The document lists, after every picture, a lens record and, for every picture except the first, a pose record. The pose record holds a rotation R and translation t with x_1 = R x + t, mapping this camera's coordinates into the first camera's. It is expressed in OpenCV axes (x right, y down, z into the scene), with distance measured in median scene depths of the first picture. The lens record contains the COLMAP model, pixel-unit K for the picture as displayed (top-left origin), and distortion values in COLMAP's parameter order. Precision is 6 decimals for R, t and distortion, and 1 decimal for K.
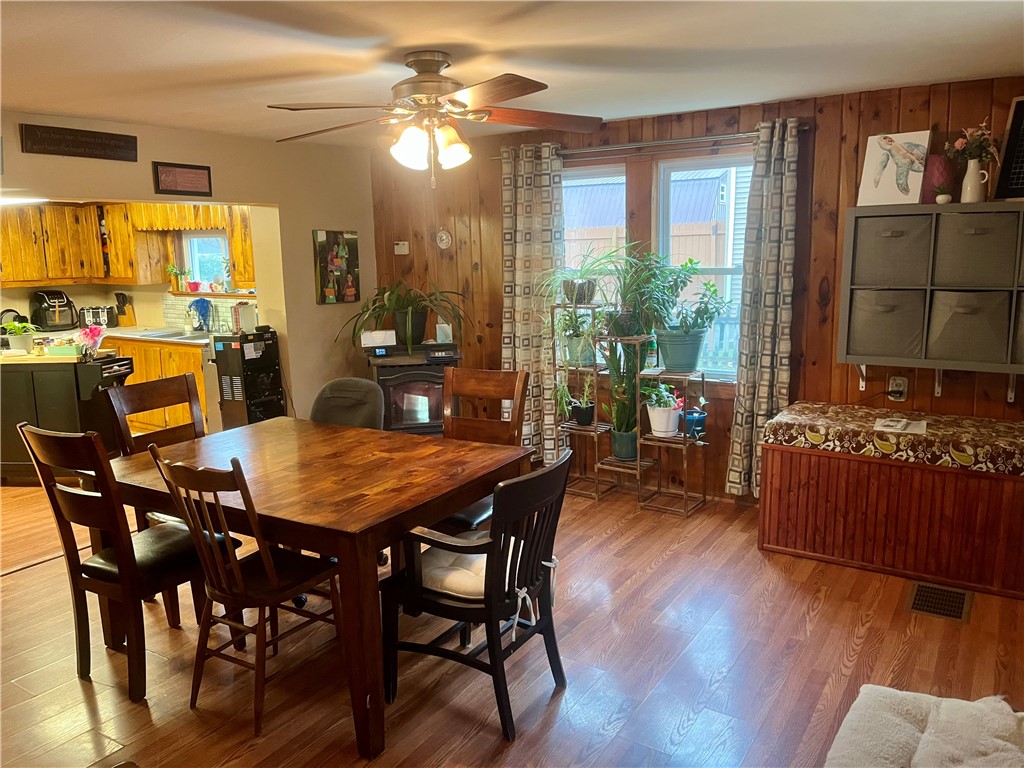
lens RADIAL K [[765.6, 0, 512.0], [0, 765.6, 384.0], [0, 0, 1]] dist [0.057088, -0.085445]
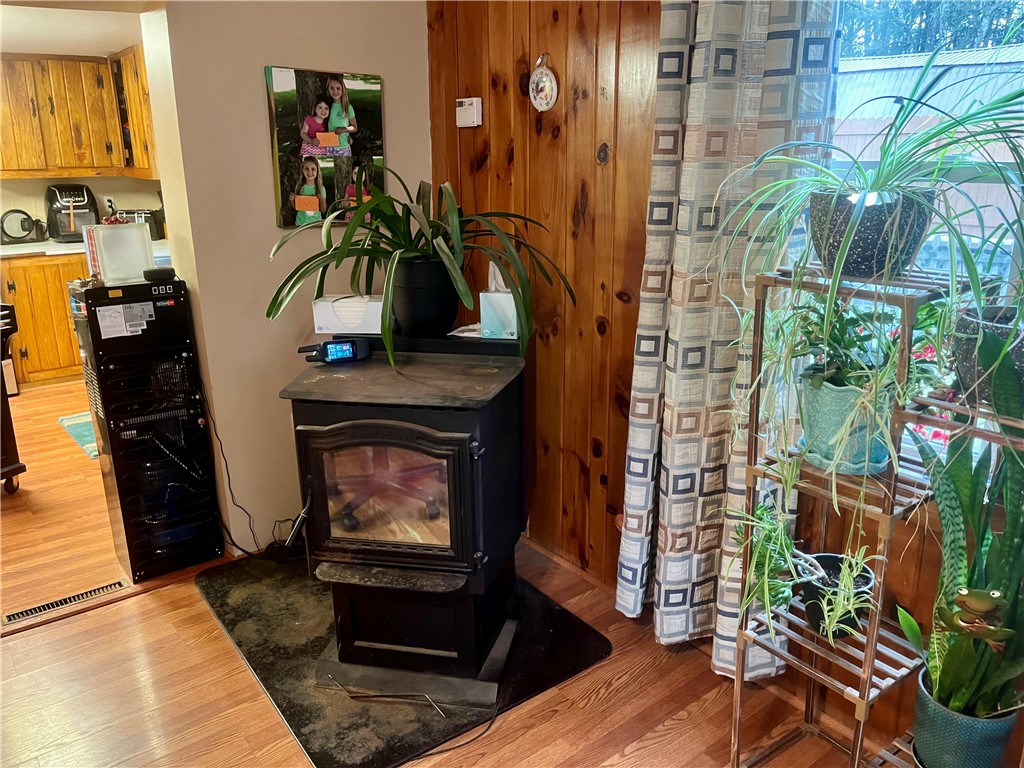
lens RADIAL K [[765.6, 0, 512.0], [0, 765.6, 384.0], [0, 0, 1]] dist [0.057088, -0.085445]
pose [[0.942203, 0.109736, -0.316562, 0.054831], [-0.071029, 0.988788, 0.131355, -0.084519], [0.327427, -0.101278, 0.939433, 0.608114]]
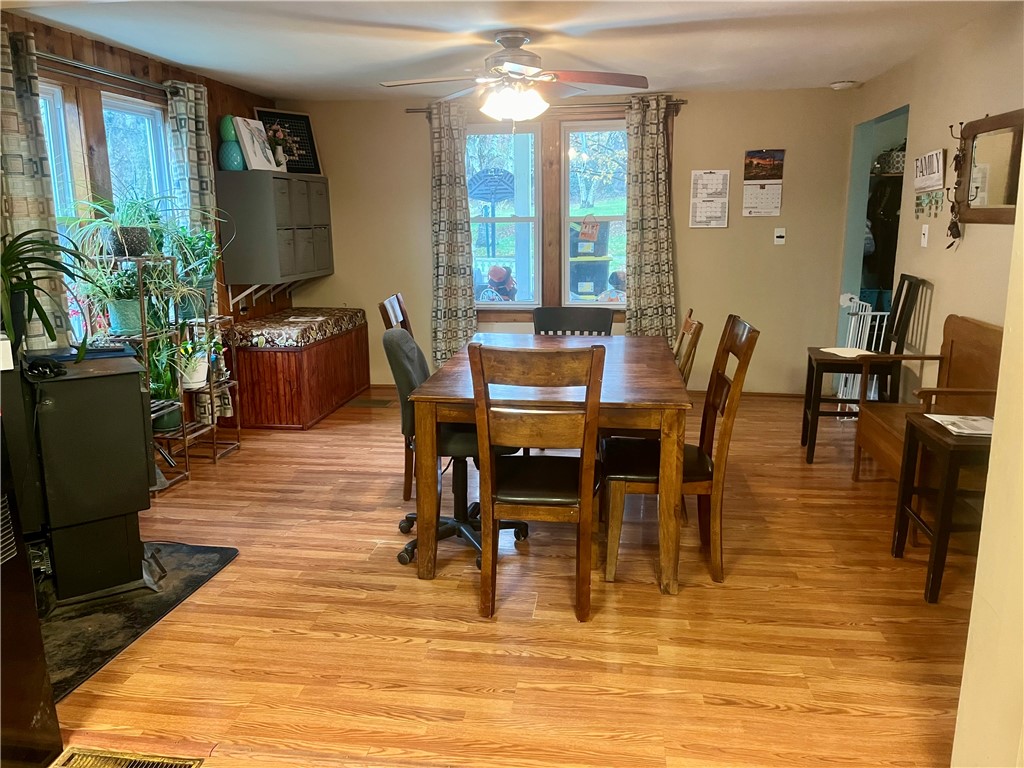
lens RADIAL K [[765.6, 0, 512.0], [0, 765.6, 384.0], [0, 0, 1]] dist [0.057088, -0.085445]
pose [[-0.409500, -0.171923, 0.895964, -0.748694], [0.190762, 0.944238, 0.268374, -0.107894], [-0.892143, 0.280814, -0.353869, 0.877815]]
